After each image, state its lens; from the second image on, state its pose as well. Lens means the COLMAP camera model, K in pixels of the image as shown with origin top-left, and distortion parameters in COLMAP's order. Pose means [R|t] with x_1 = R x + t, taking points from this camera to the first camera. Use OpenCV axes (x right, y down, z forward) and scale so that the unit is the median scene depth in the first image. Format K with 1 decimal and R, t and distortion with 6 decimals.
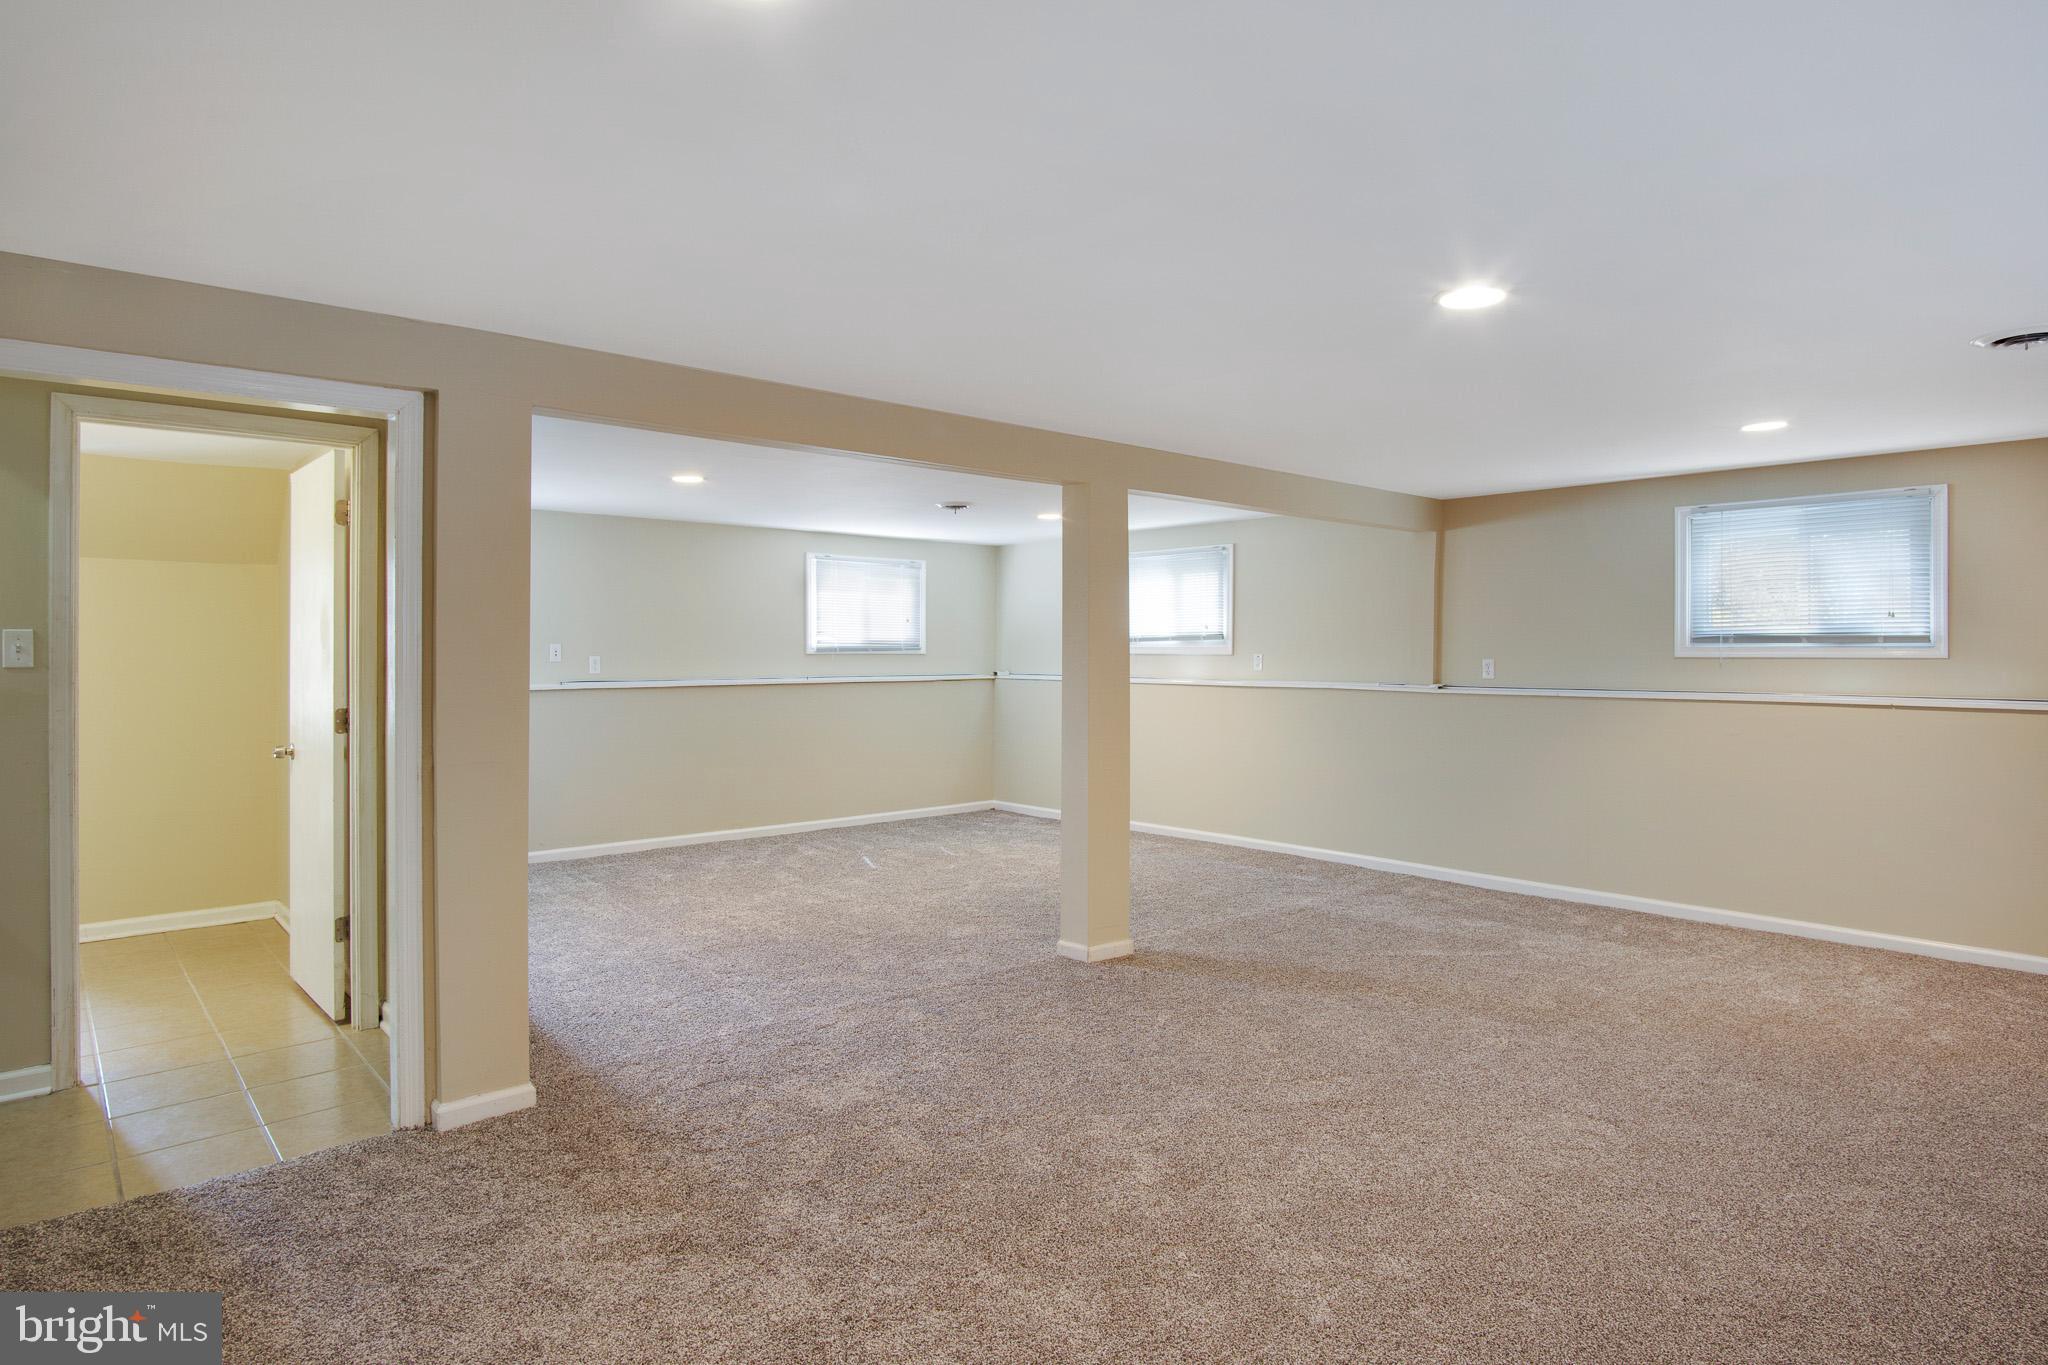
lens RADIAL K [[1113.9, 0, 1024.0], [0, 1113.9, 682.5], [0, 0, 1]] dist [-0.026529, 0.000138]
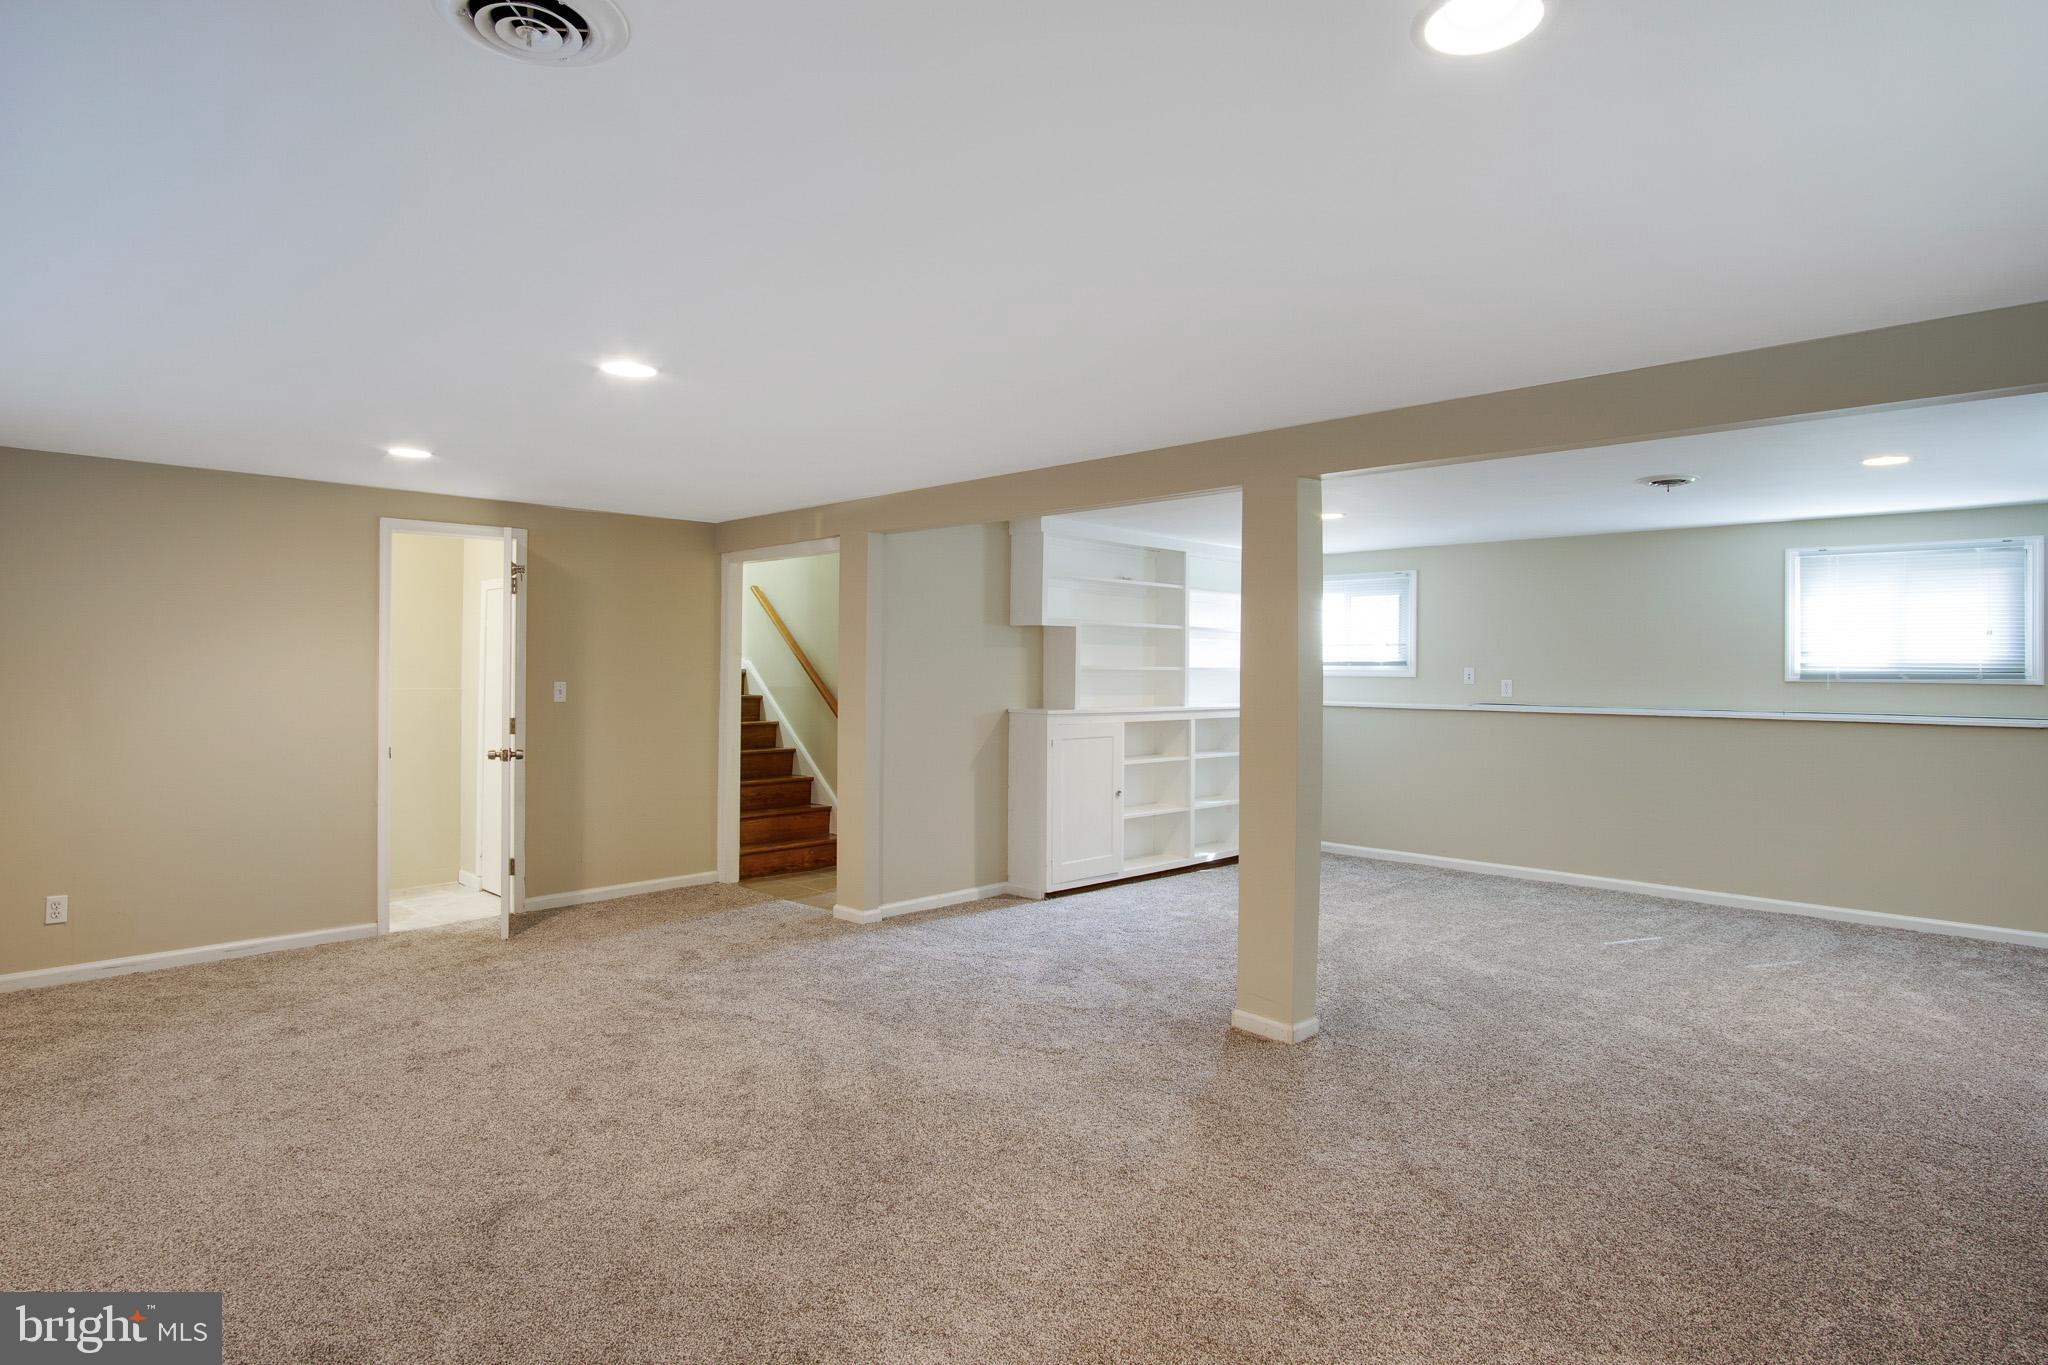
lens RADIAL K [[1113.9, 0, 1024.0], [0, 1113.9, 682.5], [0, 0, 1]] dist [-0.026529, 0.000138]
pose [[0.070680, 0.007291, -0.997472, 0.592187], [-0.040479, 0.999171, 0.004436, -0.007628], [0.996677, 0.040063, 0.070917, 0.471767]]
